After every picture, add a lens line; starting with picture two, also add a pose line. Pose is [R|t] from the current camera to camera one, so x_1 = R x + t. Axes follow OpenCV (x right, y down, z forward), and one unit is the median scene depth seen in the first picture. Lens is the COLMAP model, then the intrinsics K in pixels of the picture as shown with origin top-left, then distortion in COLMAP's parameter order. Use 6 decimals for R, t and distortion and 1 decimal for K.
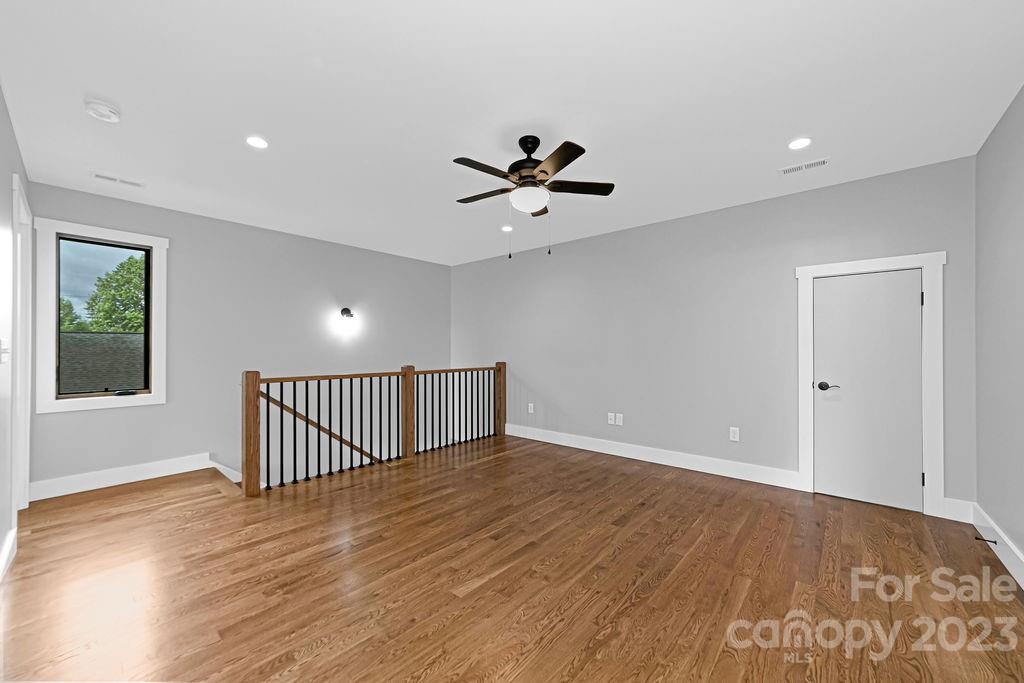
lens RADIAL K [[397.0, 0, 510.0], [0, 397.0, 352.3], [0, 0, 1]] dist [-0.009363, 0.004886]
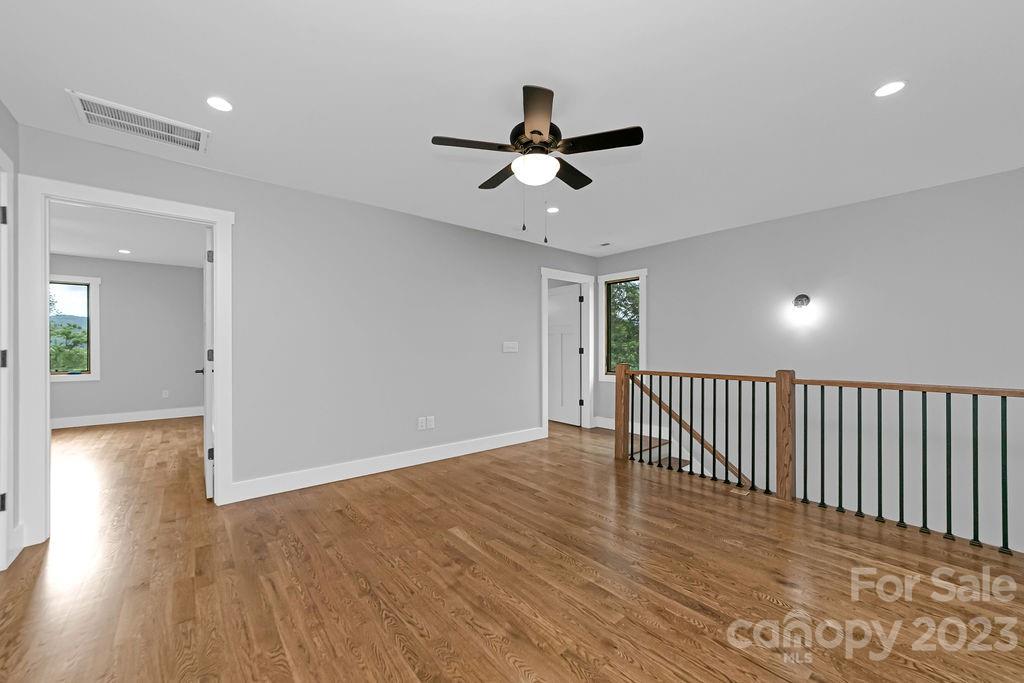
lens RADIAL K [[397.0, 0, 506.3], [0, 397.0, 345.1], [0, 0, 1]] dist [-0.009363, 0.004886]
pose [[-0.154986, -0.004622, -0.987906, 0.527304], [-0.010273, 0.999943, -0.003066, -0.003378], [0.987863, 0.009674, -0.155025, 0.625496]]
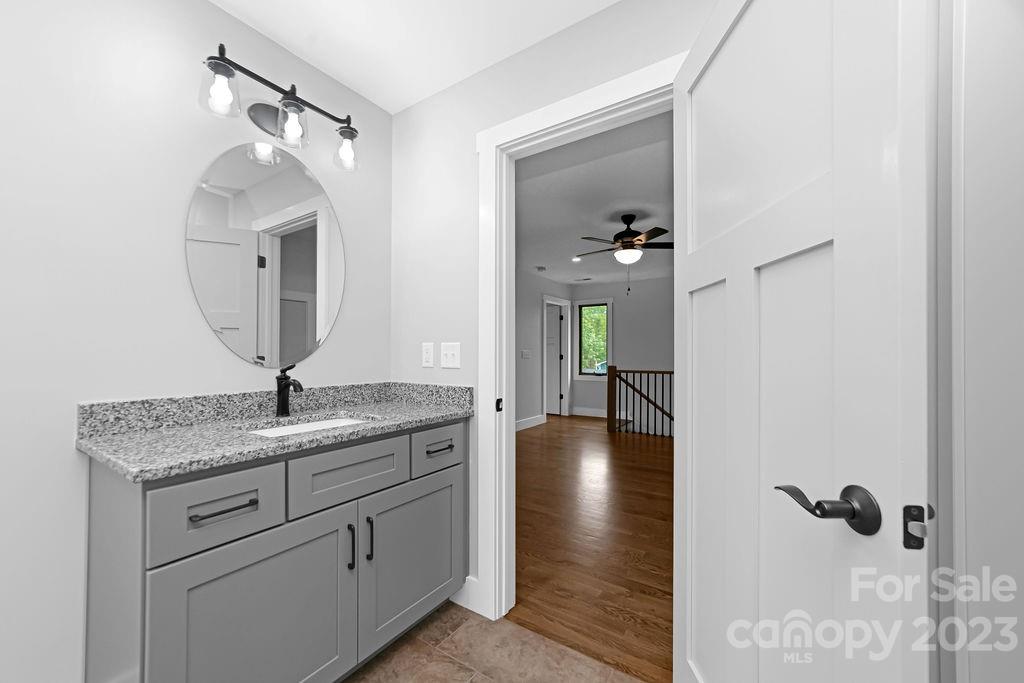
lens RADIAL K [[397.0, 0, 509.2], [0, 397.0, 346.1], [0, 0, 1]] dist [-0.009363, 0.004886]
pose [[0.138985, -0.017251, -0.990144, 0.880323], [-0.012043, 0.999745, -0.019109, -0.002448], [0.990221, 0.014581, 0.138742, 0.185673]]
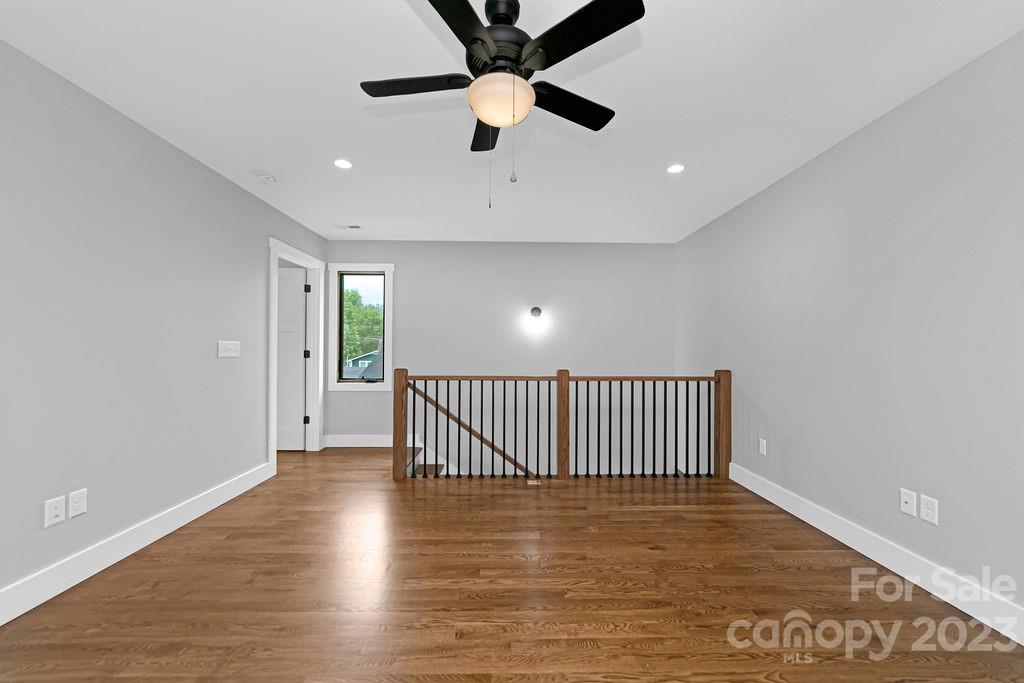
lens RADIAL K [[397.0, 0, 507.5], [0, 397.0, 348.3], [0, 0, 1]] dist [-0.009363, 0.004886]
pose [[0.670129, -0.000090, -0.742245, 0.294187], [-0.010842, 0.999892, -0.009911, -0.001664], [0.742165, 0.014689, 0.670056, 0.353664]]
